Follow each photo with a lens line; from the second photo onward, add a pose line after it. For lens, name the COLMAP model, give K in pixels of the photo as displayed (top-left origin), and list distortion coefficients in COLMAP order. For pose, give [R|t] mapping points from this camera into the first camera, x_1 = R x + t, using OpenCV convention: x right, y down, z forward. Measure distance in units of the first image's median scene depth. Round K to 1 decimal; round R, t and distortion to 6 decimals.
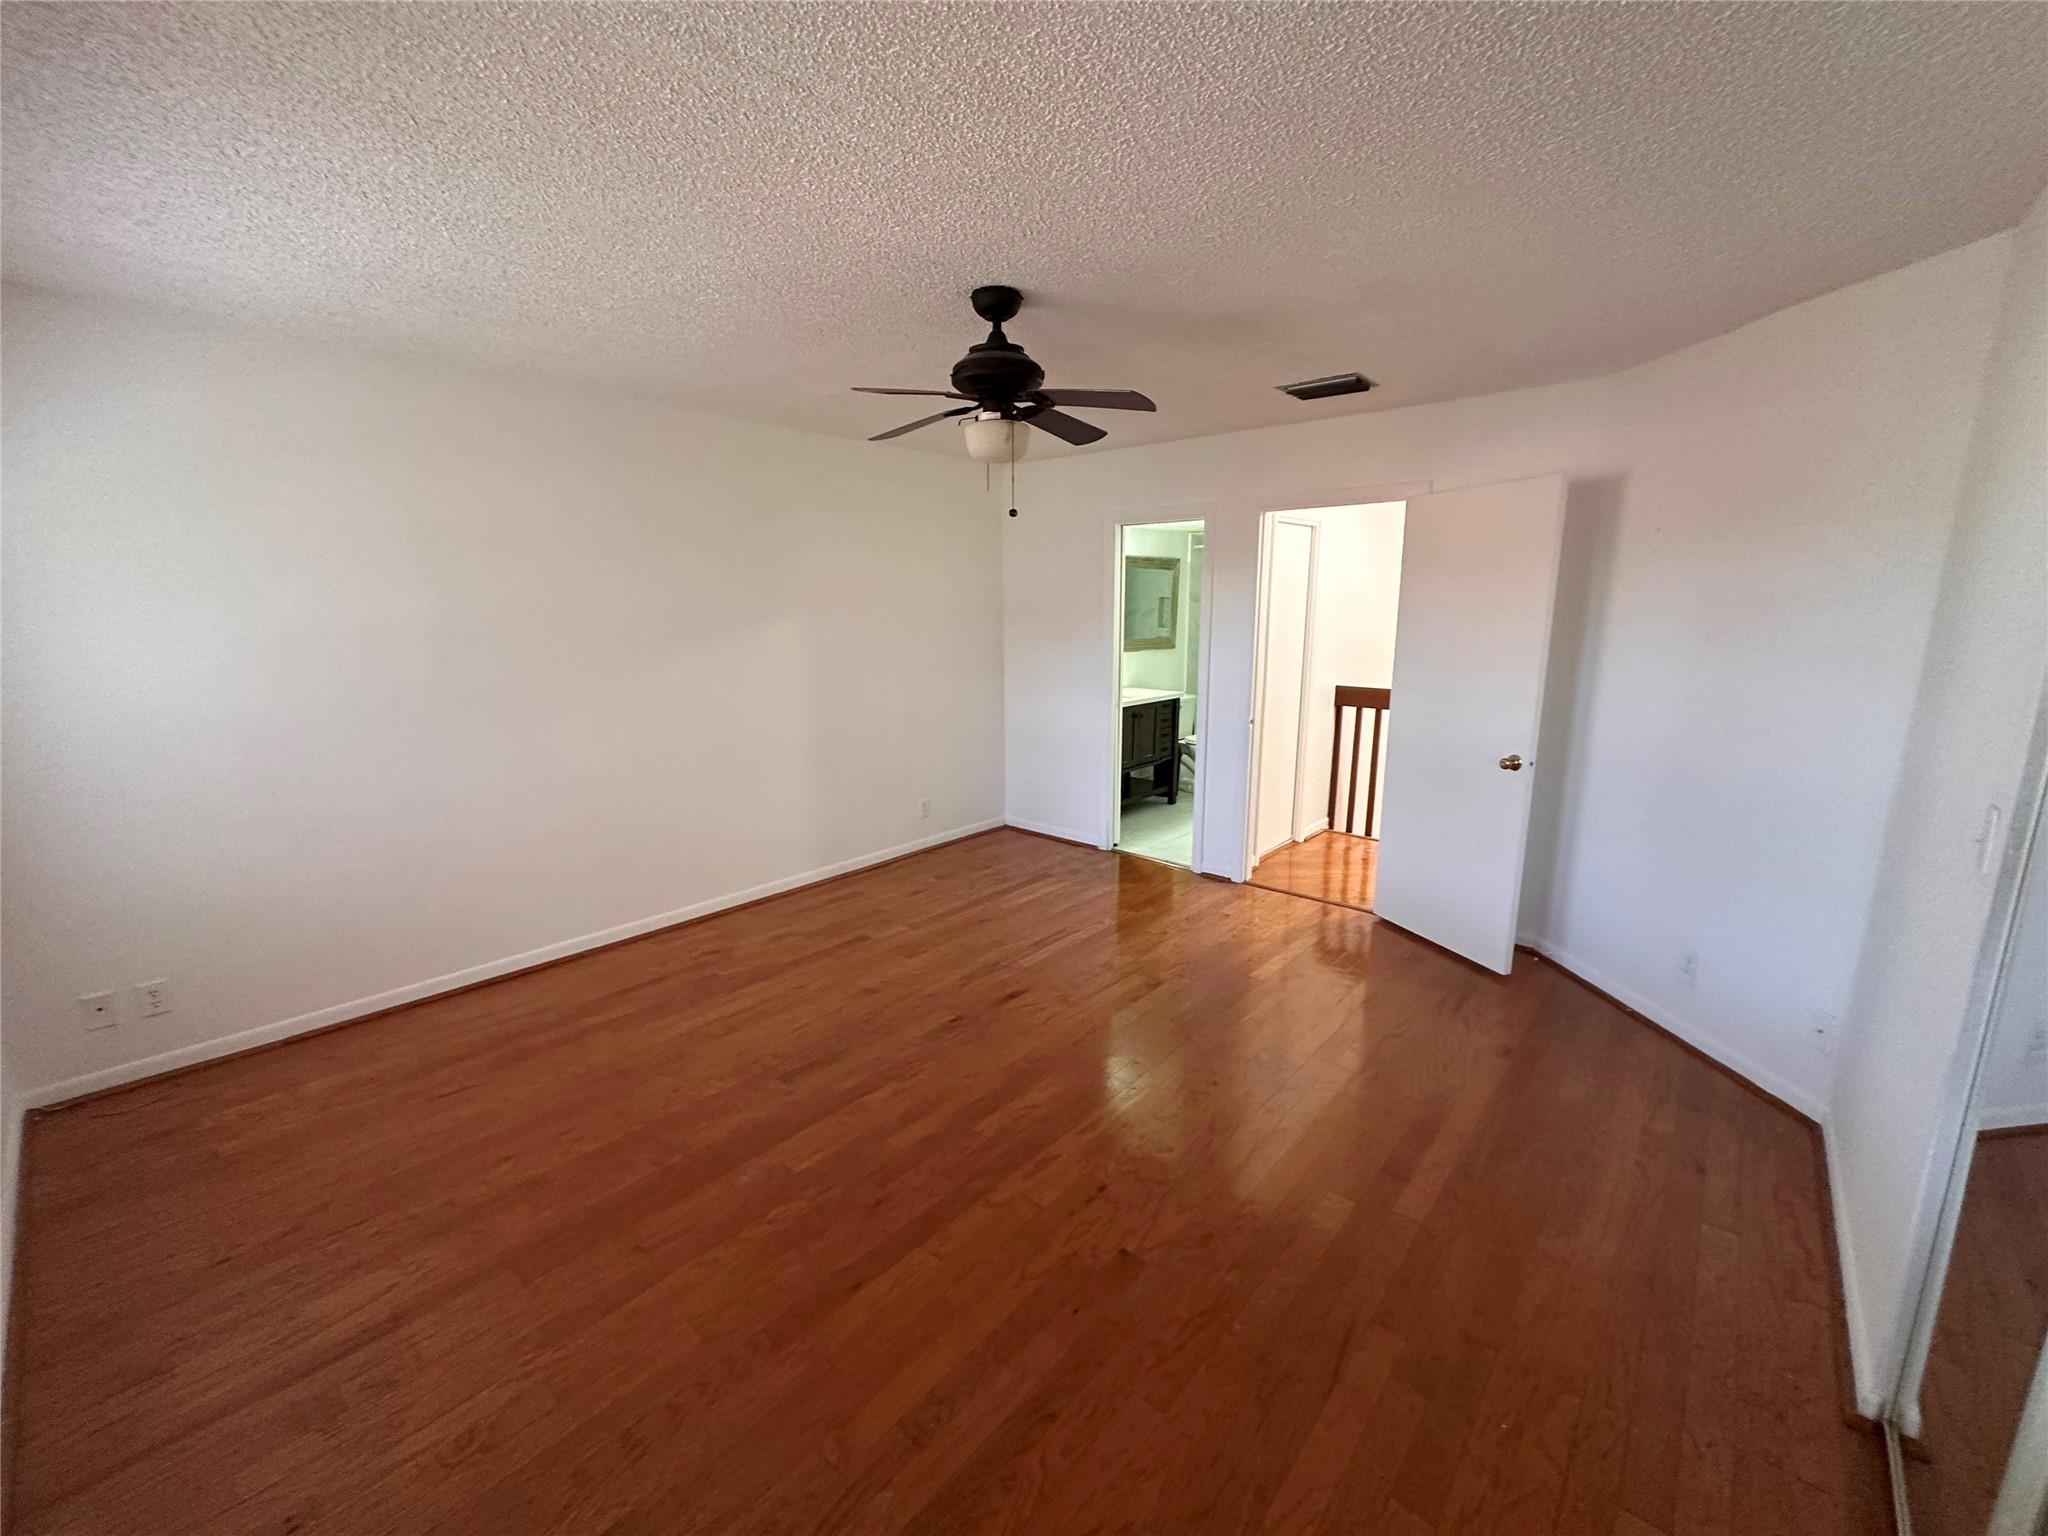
lens RADIAL K [[816.0, 0, 1024.8], [0, 816.0, 766.8], [0, 0, 1]] dist [-0.002536, 0.000596]
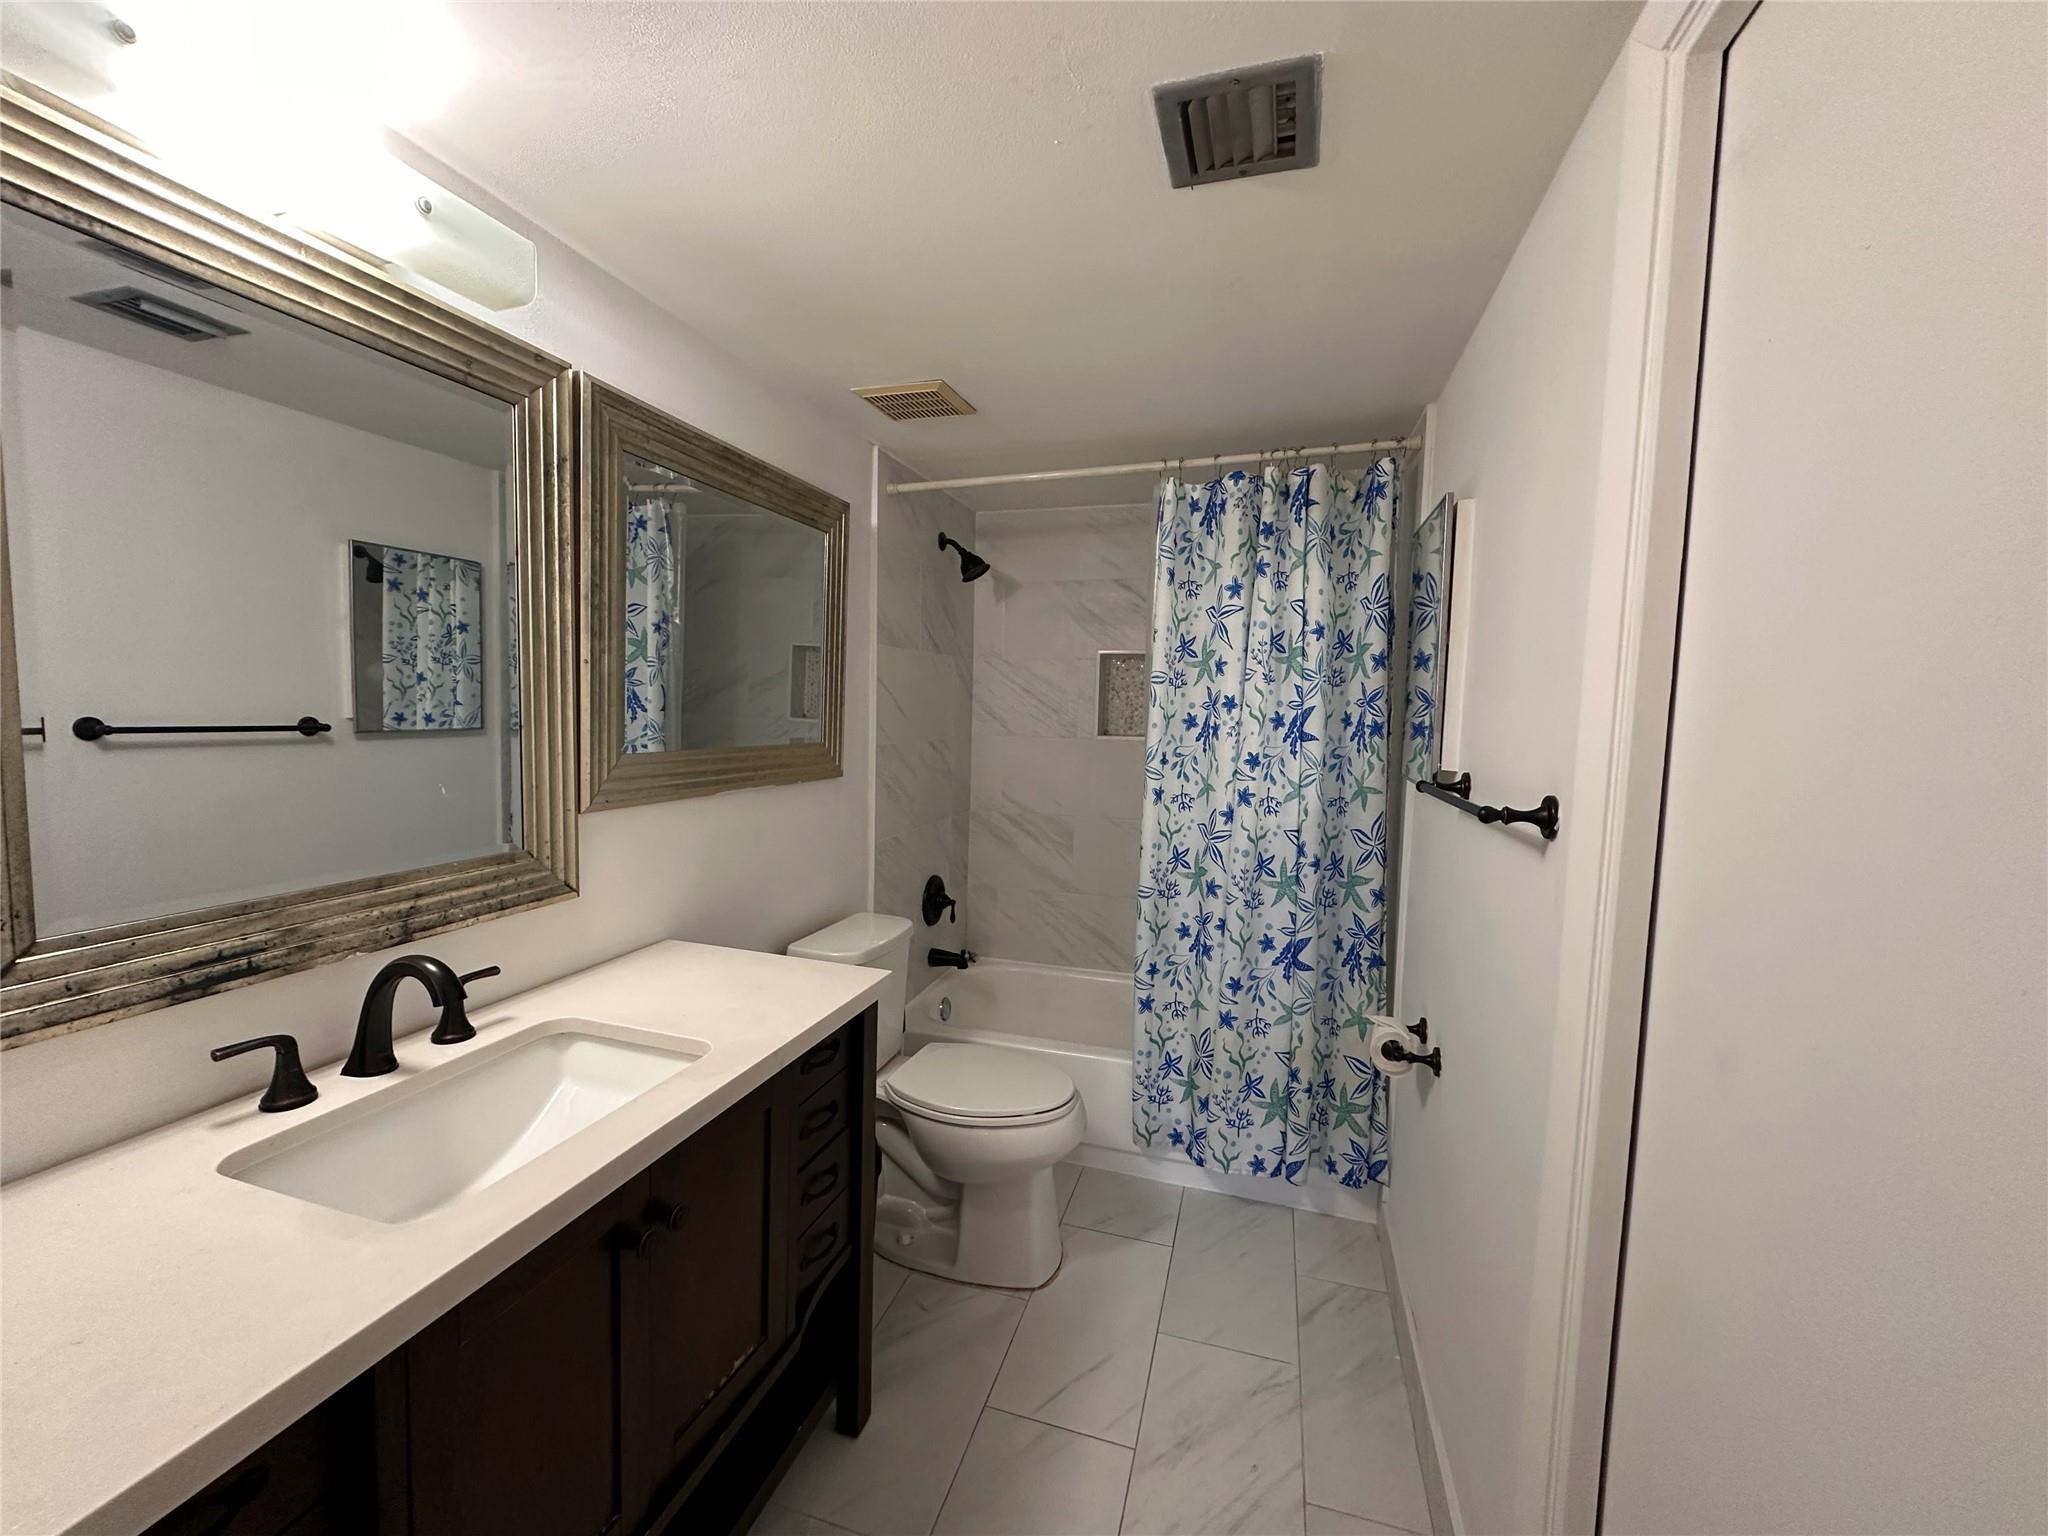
lens RADIAL K [[816.0, 0, 1024.9], [0, 816.0, 766.9], [0, 0, 1]] dist [-0.002536, 0.000596]
pose [[0.912128, -0.004798, 0.409877, 0.159814], [0.053238, 0.992849, -0.106851, -0.151798], [-0.406433, 0.119283, 0.905861, 0.918962]]
